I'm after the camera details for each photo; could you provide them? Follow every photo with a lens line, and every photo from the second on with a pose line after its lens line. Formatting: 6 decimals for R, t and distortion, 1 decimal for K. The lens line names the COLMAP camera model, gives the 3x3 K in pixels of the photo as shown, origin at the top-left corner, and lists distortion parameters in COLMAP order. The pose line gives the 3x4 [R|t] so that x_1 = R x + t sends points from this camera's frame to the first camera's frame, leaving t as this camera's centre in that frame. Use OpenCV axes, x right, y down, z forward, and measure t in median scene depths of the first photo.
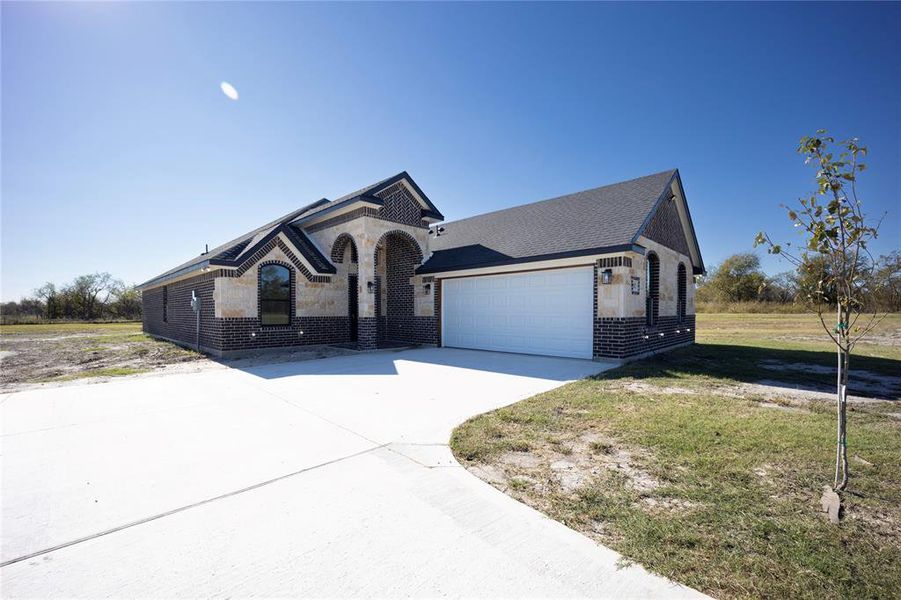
lens RADIAL K [[374.3, 0, 456.0], [0, 374.3, 300.2], [0, 0, 1]] dist [-0.024121, -0.000002]
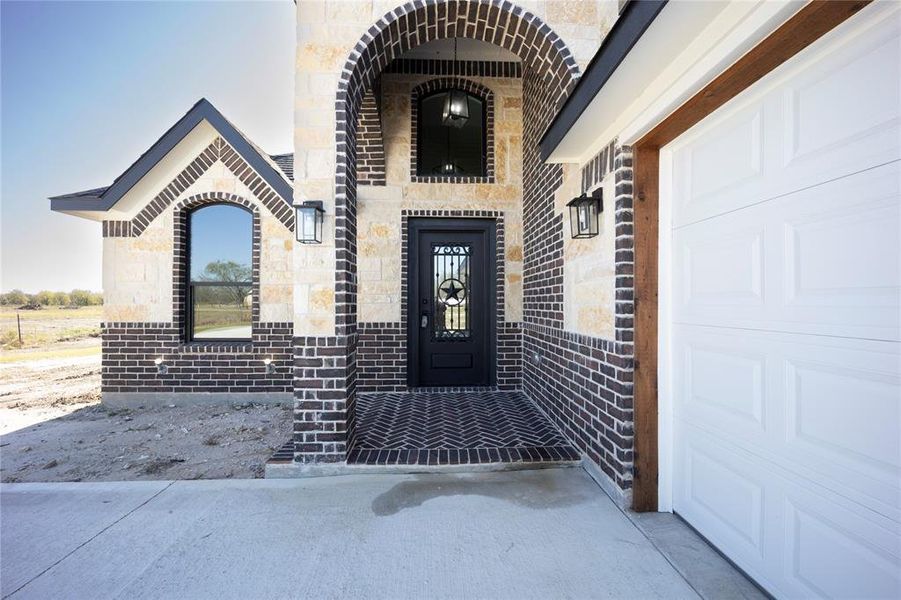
lens RADIAL K [[374.3, 0, 456.0], [0, 374.3, 300.2], [0, 0, 1]] dist [-0.024121, -0.000002]
pose [[0.716989, -0.003878, -0.697073, 0.018403], [0.019812, 0.999694, 0.014816, 0.016112], [0.696803, -0.024433, 0.716847, 0.801908]]
